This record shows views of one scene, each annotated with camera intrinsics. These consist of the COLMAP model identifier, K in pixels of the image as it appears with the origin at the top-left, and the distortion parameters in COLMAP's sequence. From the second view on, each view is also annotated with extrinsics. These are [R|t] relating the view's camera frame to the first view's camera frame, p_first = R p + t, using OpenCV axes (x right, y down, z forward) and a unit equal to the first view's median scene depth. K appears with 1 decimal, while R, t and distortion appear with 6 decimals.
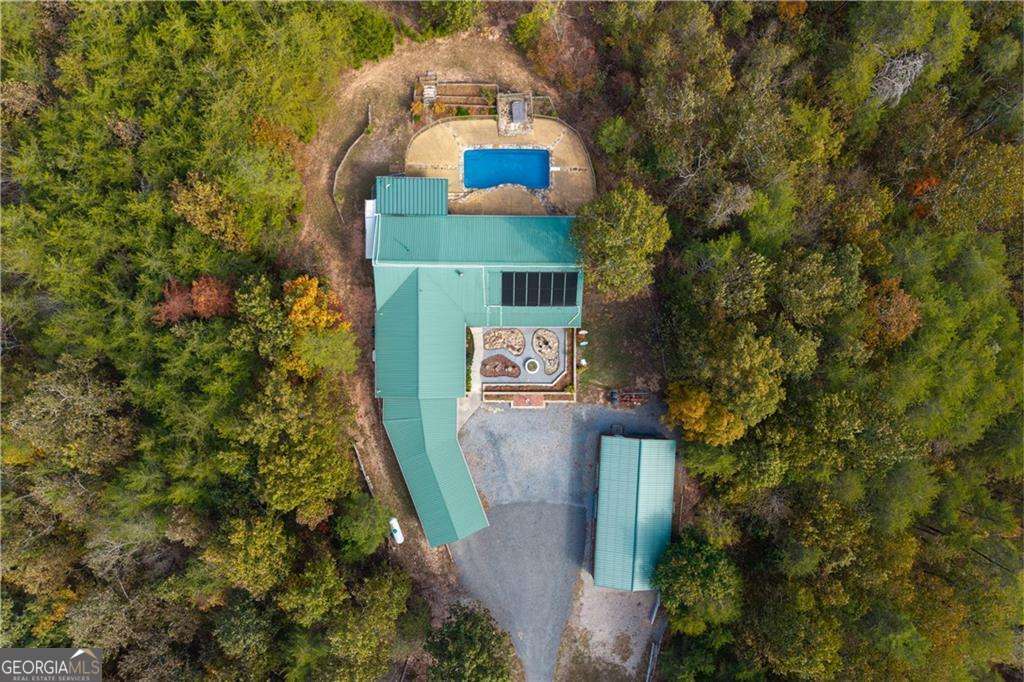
lens RADIAL K [[648.3, 0, 511.5], [0, 648.3, 374.7], [0, 0, 1]] dist [0.023421, -0.015404]
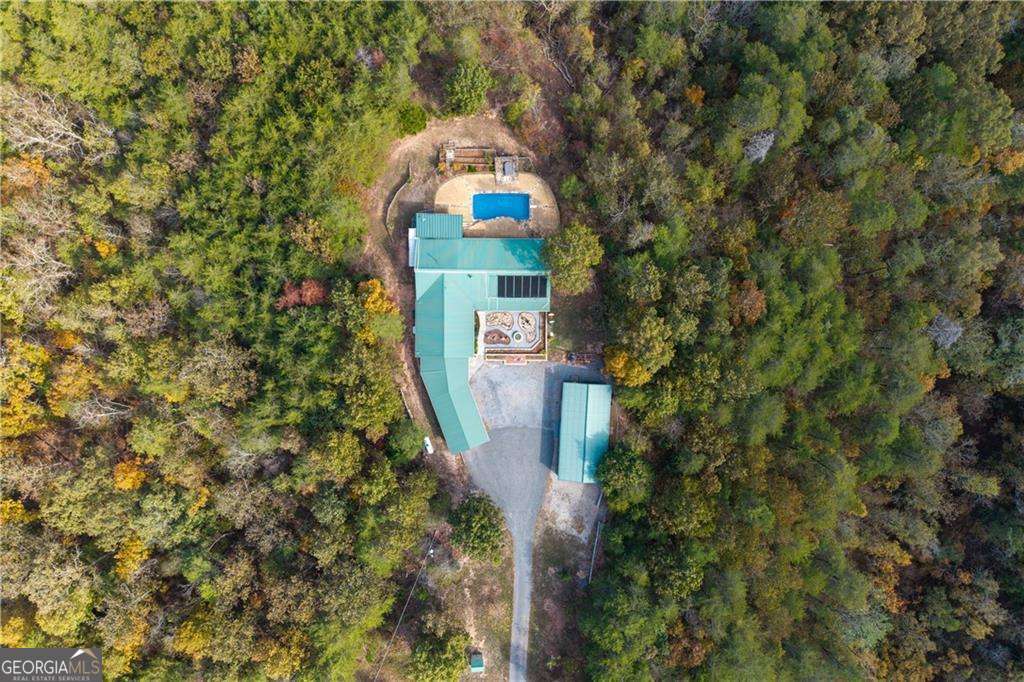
lens RADIAL K [[674.1, 0, 514.7], [0, 674.1, 356.8], [0, 0, 1]] dist [0.040827, -0.000854]
pose [[0.999993, 0.000142, 0.003765, 0.019008], [-0.000163, 0.999984, 0.005663, 0.025460], [-0.003764, -0.005664, 0.999977, -0.596672]]
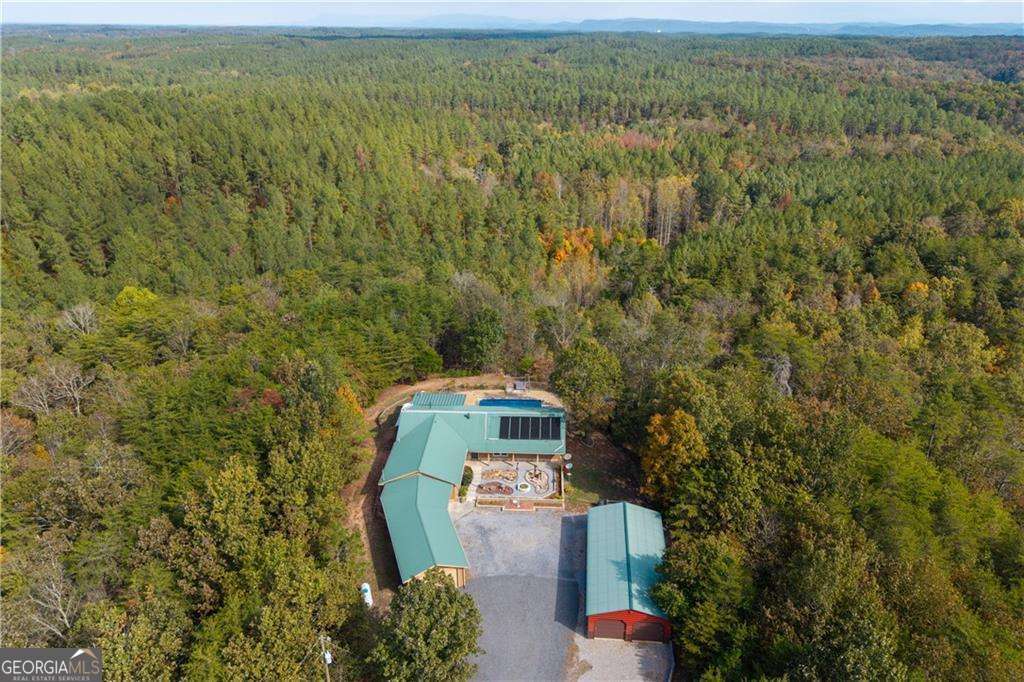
lens RADIAL K [[725.4, 0, 542.6], [0, 725.4, 360.8], [0, 0, 1]] dist [0.031741, -0.027070]
pose [[0.999802, -0.011444, -0.016284, 0.089684], [-0.010272, 0.404069, -0.914671, 1.068936], [0.017048, 0.914657, 0.403872, 0.316591]]
